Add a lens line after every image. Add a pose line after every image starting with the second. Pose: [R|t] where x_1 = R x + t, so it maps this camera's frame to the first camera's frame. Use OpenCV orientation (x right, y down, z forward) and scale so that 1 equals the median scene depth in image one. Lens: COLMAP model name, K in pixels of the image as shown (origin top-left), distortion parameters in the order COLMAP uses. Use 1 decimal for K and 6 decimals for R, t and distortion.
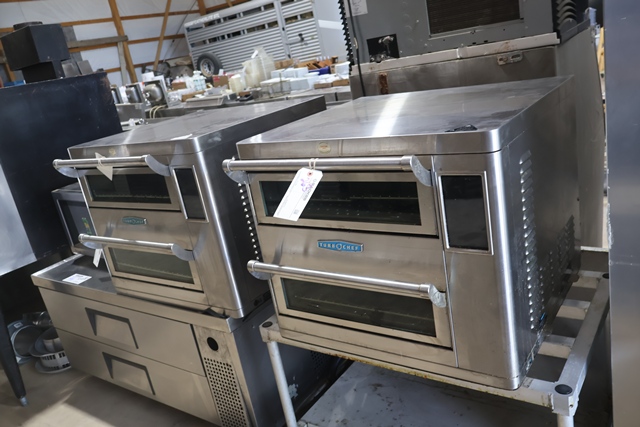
lens RADIAL K [[535.2, 0, 324.4], [0, 535.2, 215.0], [0, 0, 1]] dist [0.004055, 0.006473]
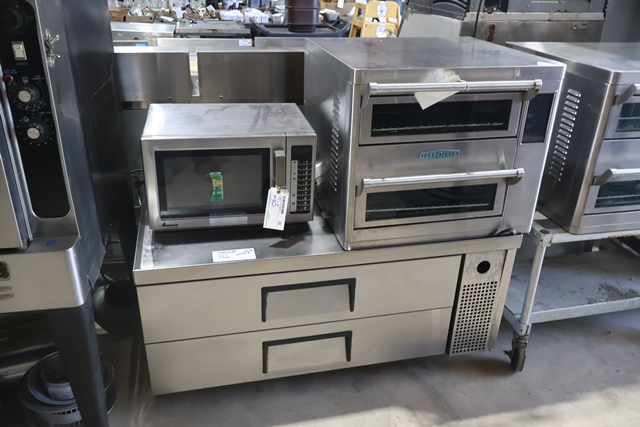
lens RADIAL K [[535.2, 0, 320.7], [0, 535.2, 212.0], [0, 0, 1]] dist [0.004055, 0.006473]
pose [[0.636834, -0.135654, 0.758973, -1.172296], [0.089527, 0.990752, 0.101961, -0.002350], [-0.765785, 0.003017, 0.643089, 0.554805]]
